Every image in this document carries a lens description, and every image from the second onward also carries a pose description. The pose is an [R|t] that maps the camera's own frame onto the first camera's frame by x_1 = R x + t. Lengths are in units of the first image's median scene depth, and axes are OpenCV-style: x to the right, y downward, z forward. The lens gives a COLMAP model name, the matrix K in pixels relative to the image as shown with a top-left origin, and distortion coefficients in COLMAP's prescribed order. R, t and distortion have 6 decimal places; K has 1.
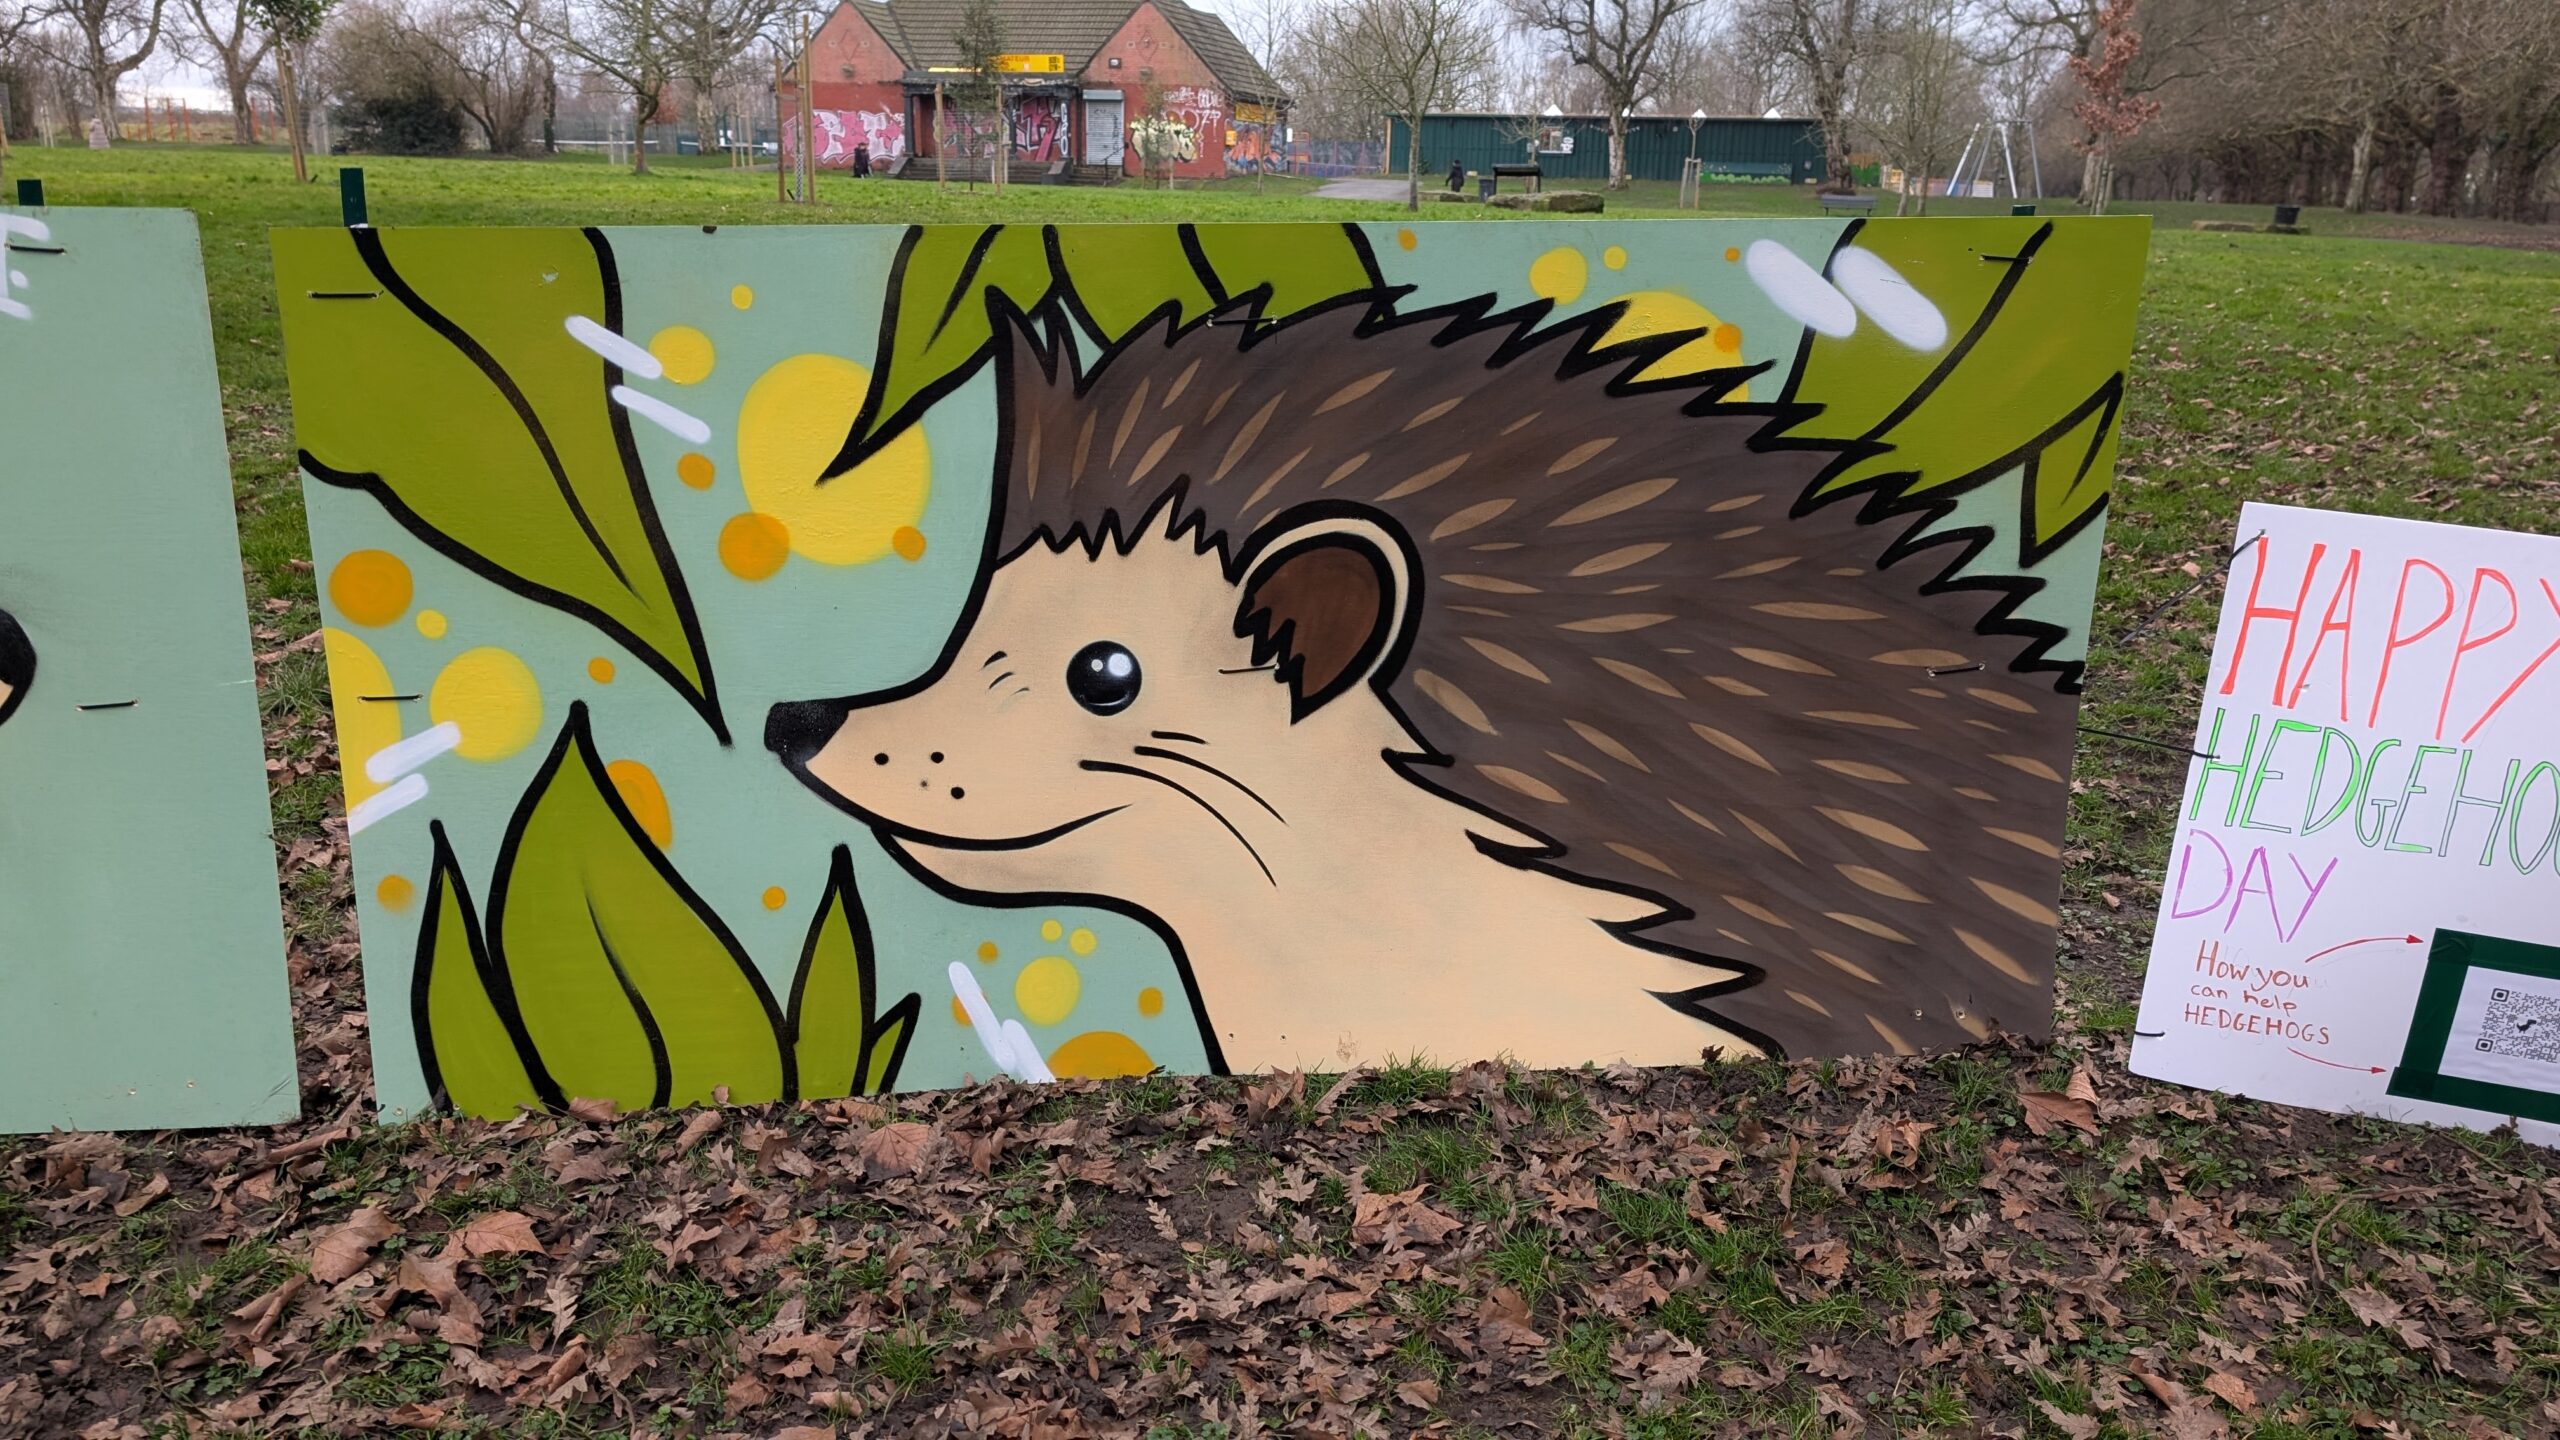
lens RADIAL K [[1836.4, 0, 1295.0], [0, 1836.4, 738.6], [0, 0, 1]] dist [0.031930, -0.030773]
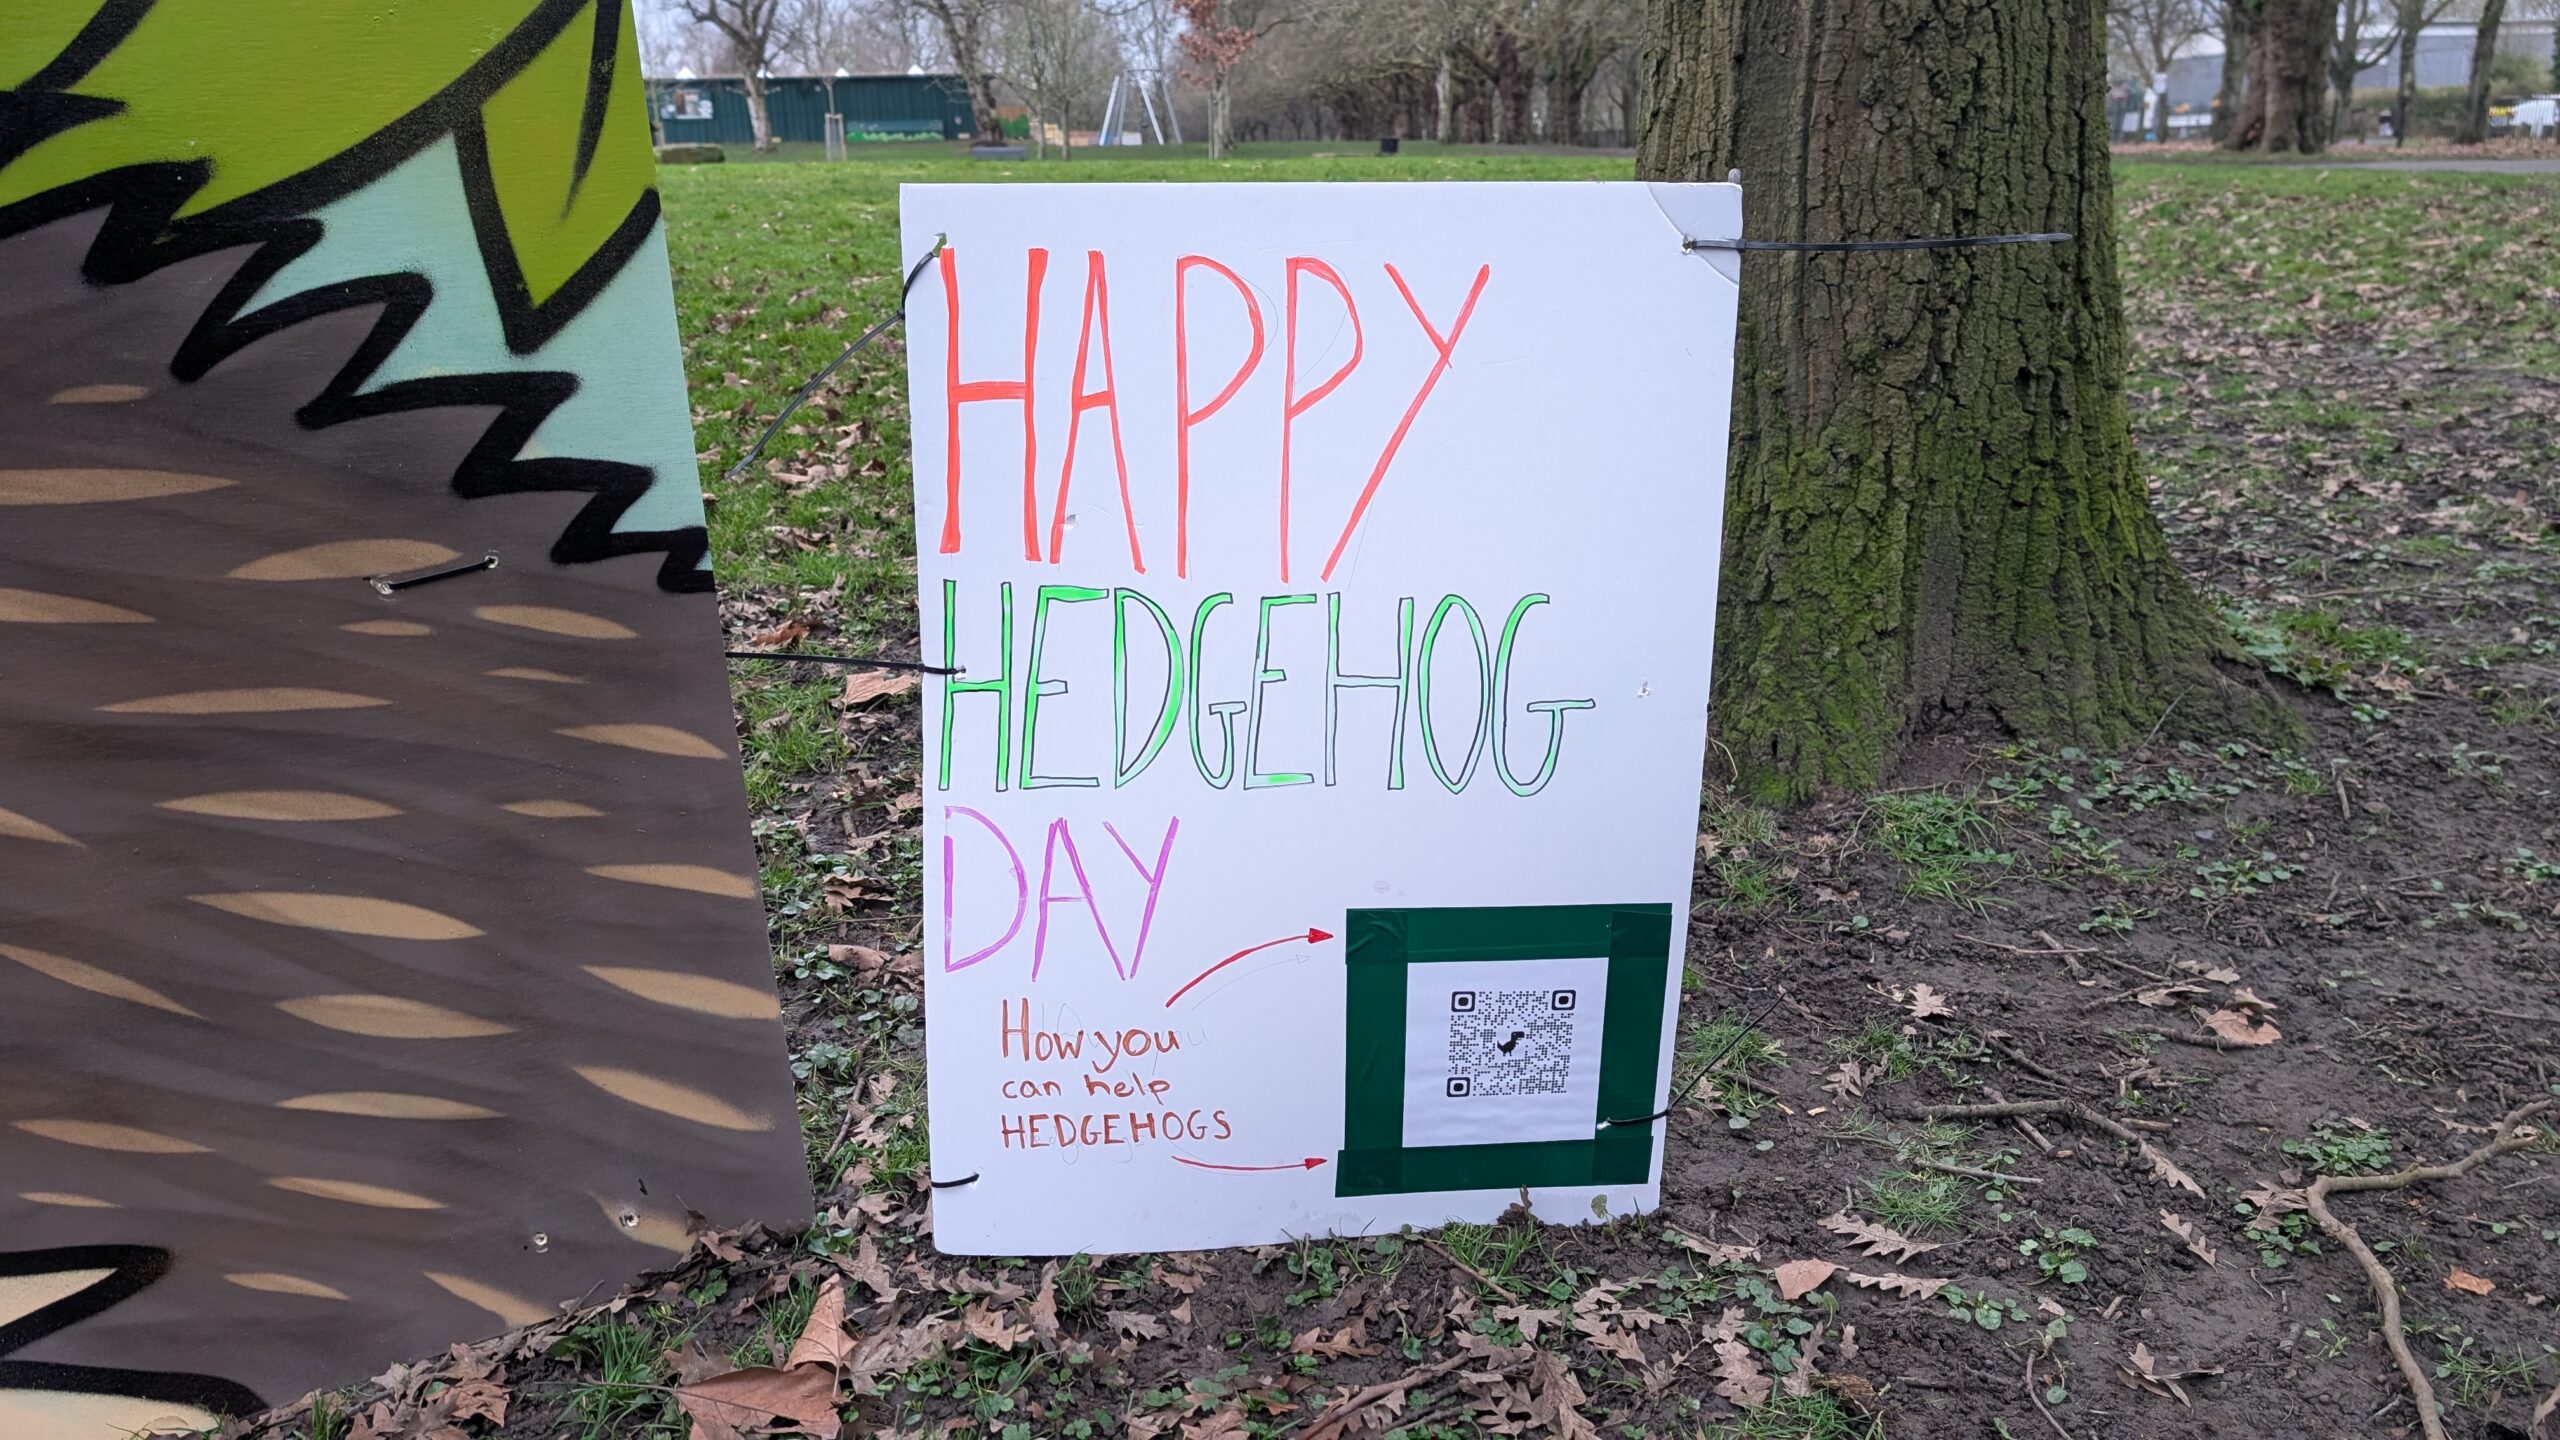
lens RADIAL K [[1836.4, 0, 1282.5], [0, 1836.4, 718.4], [0, 0, 1]] dist [0.031930, -0.030773]
pose [[0.914722, -0.162353, 0.370035, 0.387514], [0.161089, 0.986335, 0.034546, 0.020919], [-0.370587, 0.028009, 0.928375, 0.467887]]
